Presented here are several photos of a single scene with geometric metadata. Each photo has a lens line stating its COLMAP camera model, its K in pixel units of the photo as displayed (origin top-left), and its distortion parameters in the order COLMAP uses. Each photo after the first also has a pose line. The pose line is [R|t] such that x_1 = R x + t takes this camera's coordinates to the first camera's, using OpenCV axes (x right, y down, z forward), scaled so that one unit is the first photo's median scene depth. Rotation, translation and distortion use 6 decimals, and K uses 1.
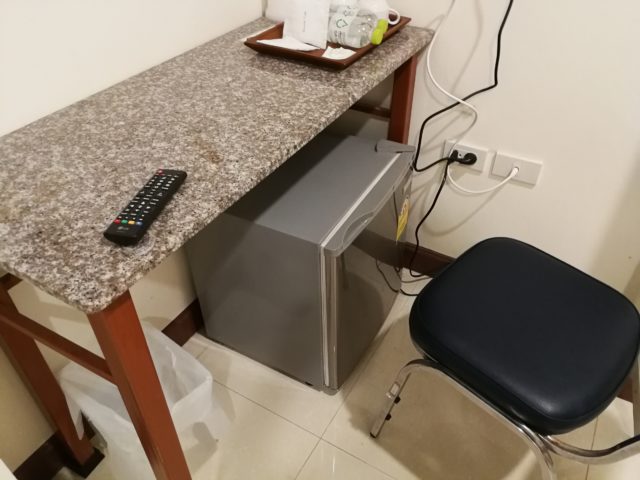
lens RADIAL K [[513.1, 0, 318.9], [0, 513.1, 235.3], [0, 0, 1]] dist [-0.005494, 0.002315]
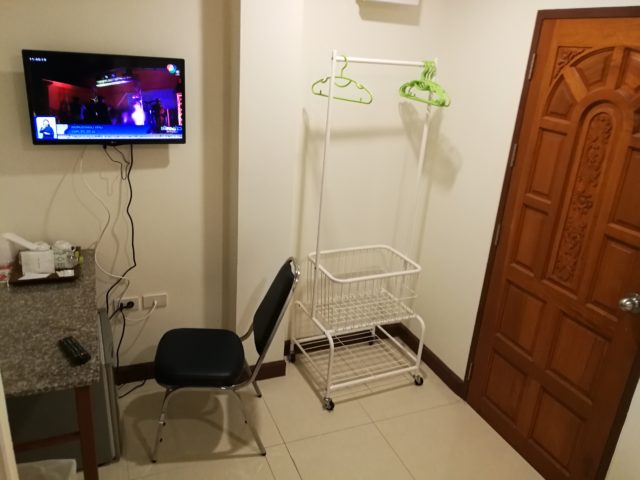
lens RADIAL K [[513.1, 0, 322.1], [0, 513.1, 236.8], [0, 0, 1]] dist [-0.005494, 0.002315]
pose [[0.586062, -0.226033, 0.778101, -0.772250], [0.443275, 0.893295, -0.074377, 0.088518], [-0.678262, 0.388502, 0.623721, -0.822561]]
